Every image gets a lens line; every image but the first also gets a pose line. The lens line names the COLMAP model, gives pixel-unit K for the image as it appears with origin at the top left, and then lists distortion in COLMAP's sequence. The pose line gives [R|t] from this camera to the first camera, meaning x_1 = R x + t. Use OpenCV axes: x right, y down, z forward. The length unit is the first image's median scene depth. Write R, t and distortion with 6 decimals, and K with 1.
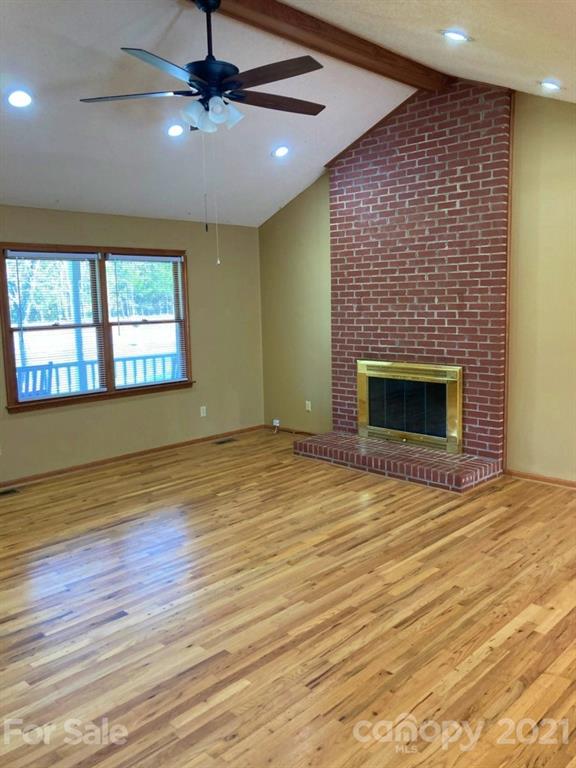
lens RADIAL K [[628.7, 0, 288.7], [0, 628.7, 380.1], [0, 0, 1]] dist [0.061196, -0.101488]
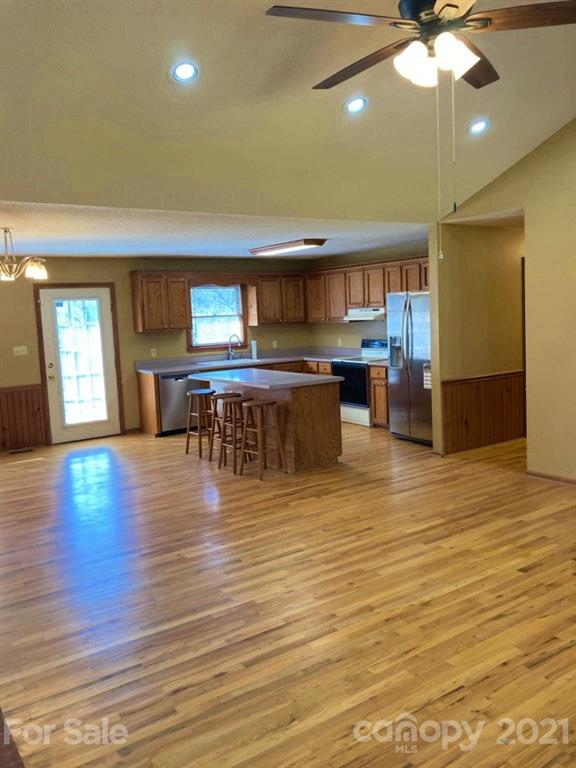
lens RADIAL K [[628.7, 0, 289.3], [0, 628.7, 389.4], [0, 0, 1]] dist [0.061196, -0.101488]
pose [[-0.977722, 0.043744, 0.205297, -0.056995], [0.094585, 0.964935, 0.244854, -0.161110], [-0.187387, 0.258817, -0.947576, 1.229452]]
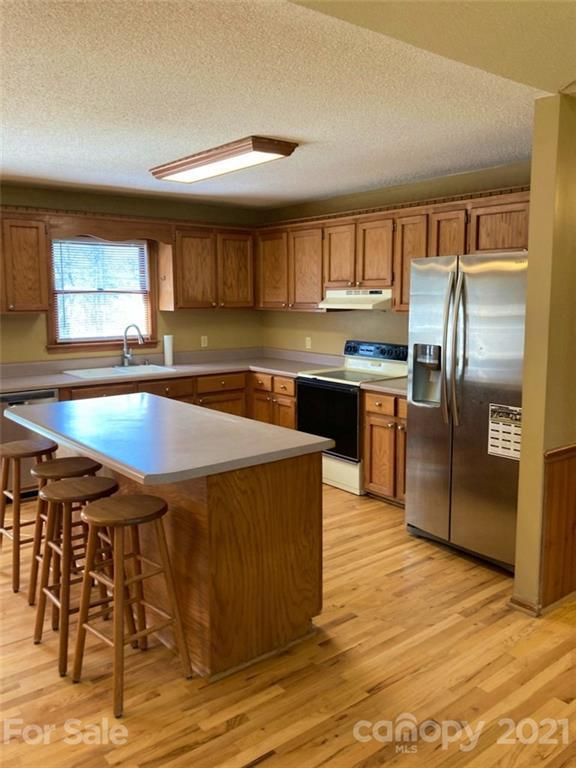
lens RADIAL K [[628.7, 0, 292.7], [0, 628.7, 384.4], [0, 0, 1]] dist [0.061196, -0.101488]
pose [[-0.992123, 0.010954, 0.124787, 0.050508], [0.043954, 0.963272, 0.264905, -0.067194], [-0.117302, 0.268303, -0.956166, 0.580514]]
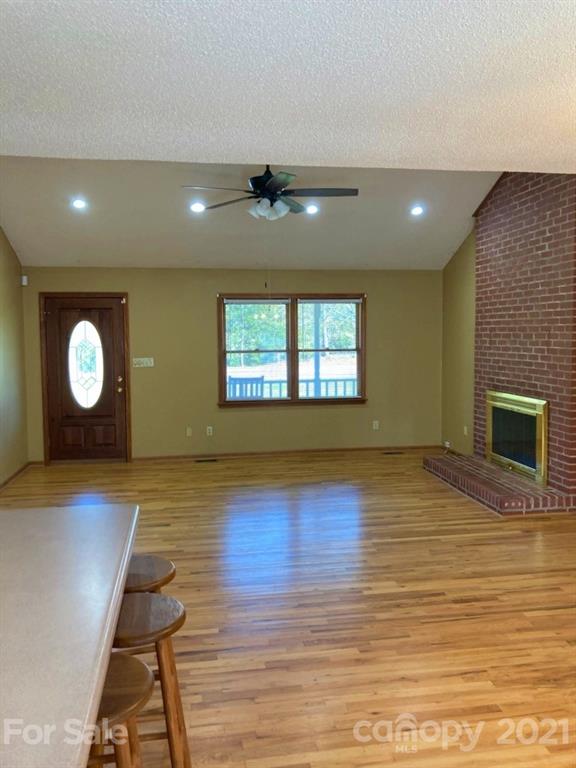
lens RADIAL K [[628.7, 0, 287.6], [0, 628.7, 377.7], [0, 0, 1]] dist [0.061196, -0.101488]
pose [[0.800892, 0.056125, -0.596172, 0.549493], [-0.086347, 0.996017, -0.022230, 0.000632], [0.592550, 0.069281, 0.802549, -0.087888]]
